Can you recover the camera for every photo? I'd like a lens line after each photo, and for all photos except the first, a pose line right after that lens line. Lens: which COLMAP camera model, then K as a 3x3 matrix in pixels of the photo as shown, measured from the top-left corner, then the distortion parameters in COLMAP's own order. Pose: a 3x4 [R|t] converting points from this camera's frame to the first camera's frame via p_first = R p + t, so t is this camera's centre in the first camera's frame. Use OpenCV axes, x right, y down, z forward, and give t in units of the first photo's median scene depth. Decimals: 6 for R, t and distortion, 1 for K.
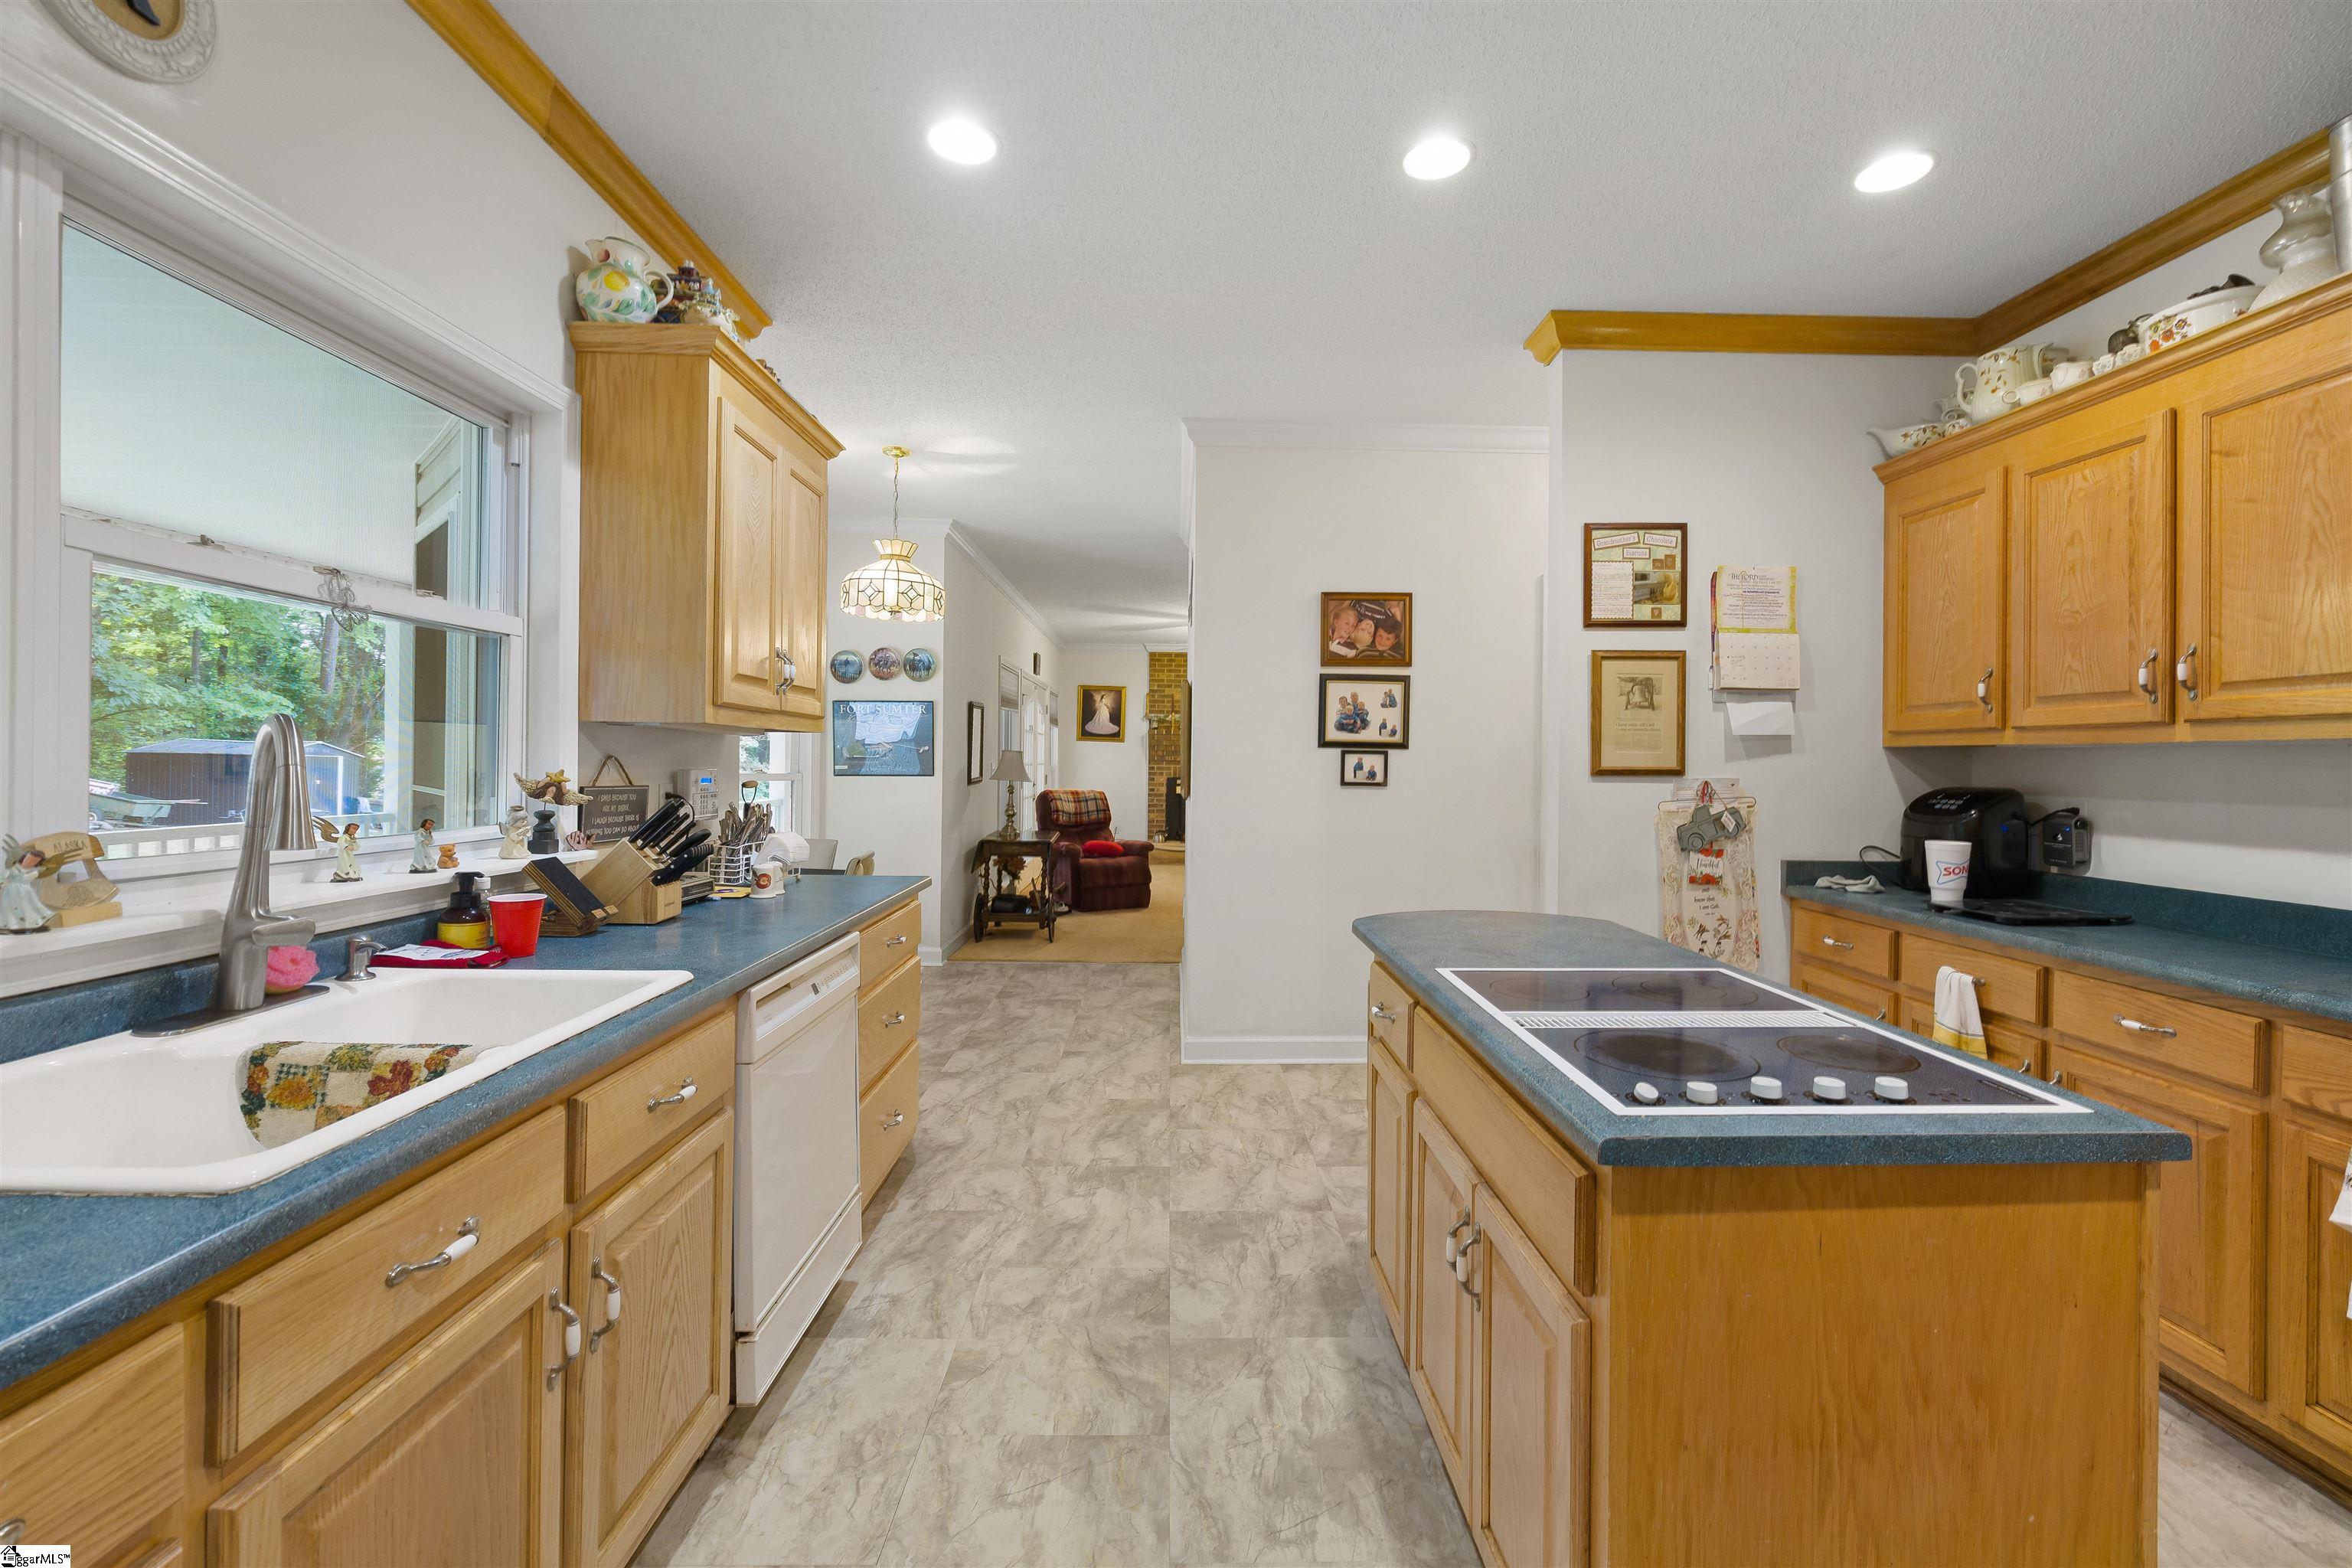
lens RADIAL K [[965.0, 0, 1201.9], [0, 965.0, 769.0], [0, 0, 1]] dist [-0.001333, -0.000170]
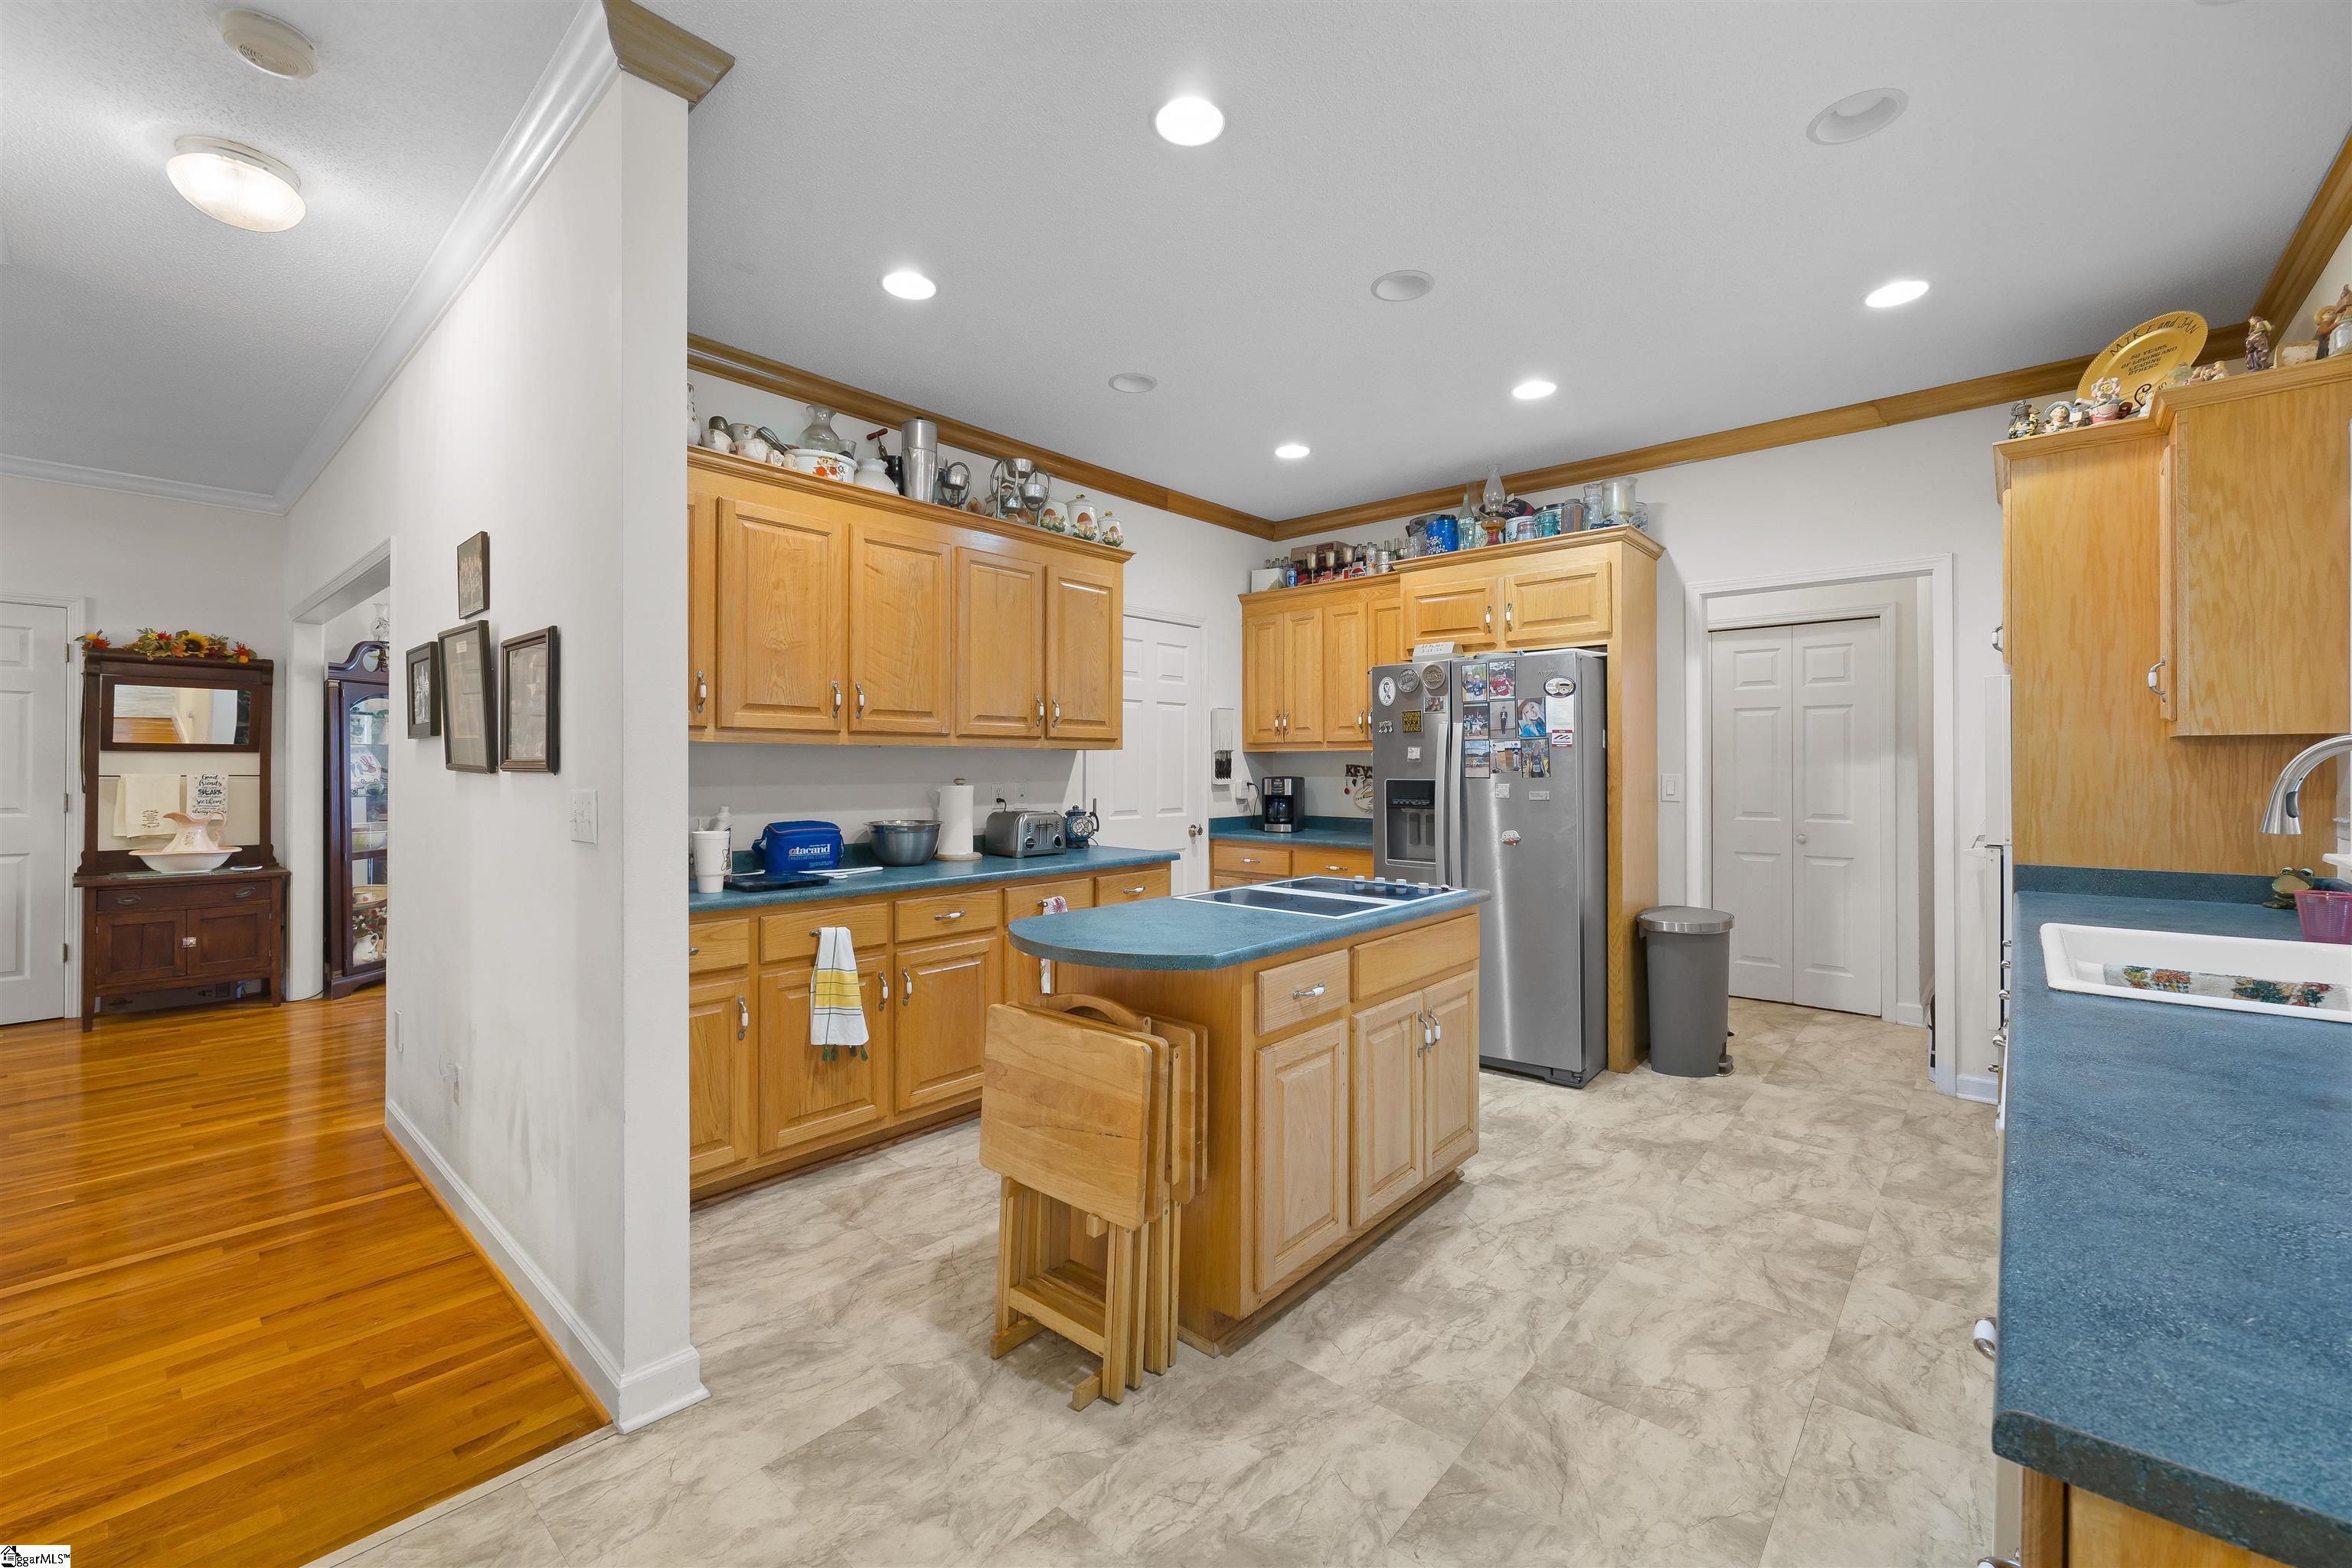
lens RADIAL K [[953.6, 0, 1178.2], [0, 953.6, 762.5], [0, 0, 1]] dist [0.004168, -0.000178]
pose [[-0.727445, -0.009330, 0.686102, -0.306934], [-0.003484, 0.999945, 0.009905, -0.012362], [-0.686157, 0.004815, -0.727438, 1.302746]]
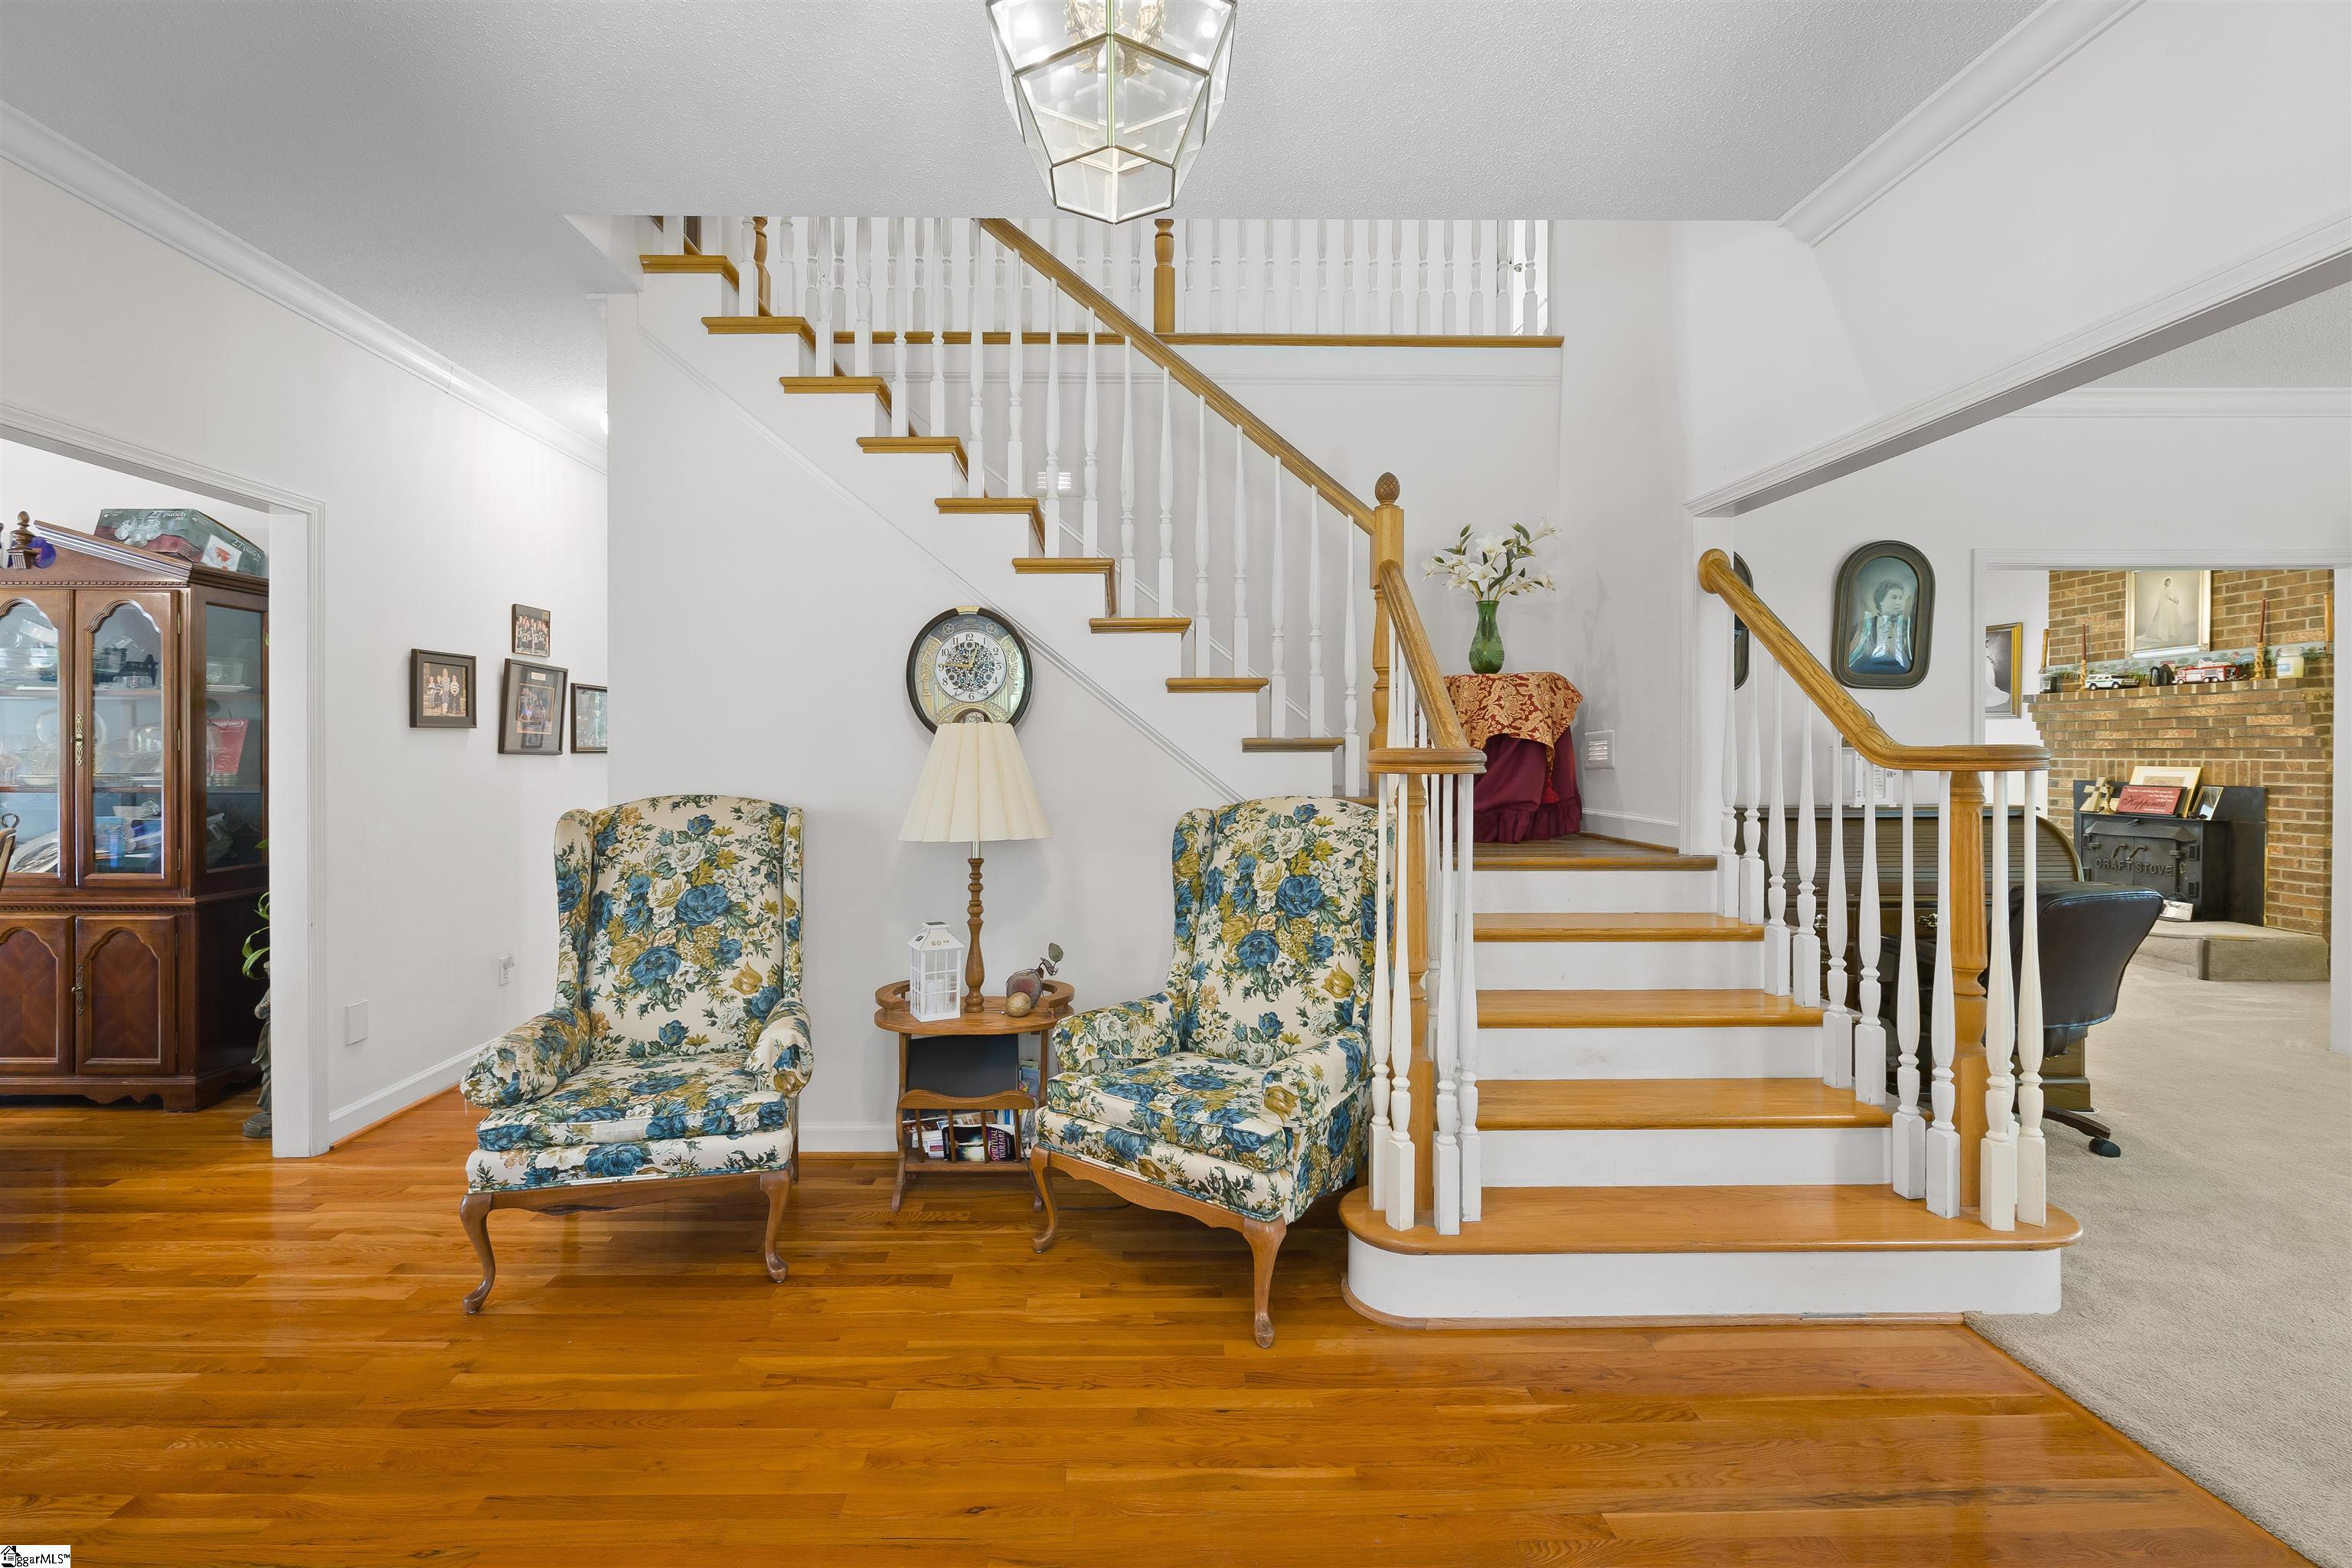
lens RADIAL K [[1019.2, 0, 1119.2], [0, 1019.2, 751.2], [0, 0, 1]] dist [-0.000984, 0.000003]
pose [[-0.024506, -0.009694, -0.999653, 2.270723], [-0.007719, 0.999925, -0.009508, 0.007696], [0.999670, 0.007483, -0.024579, 1.974839]]
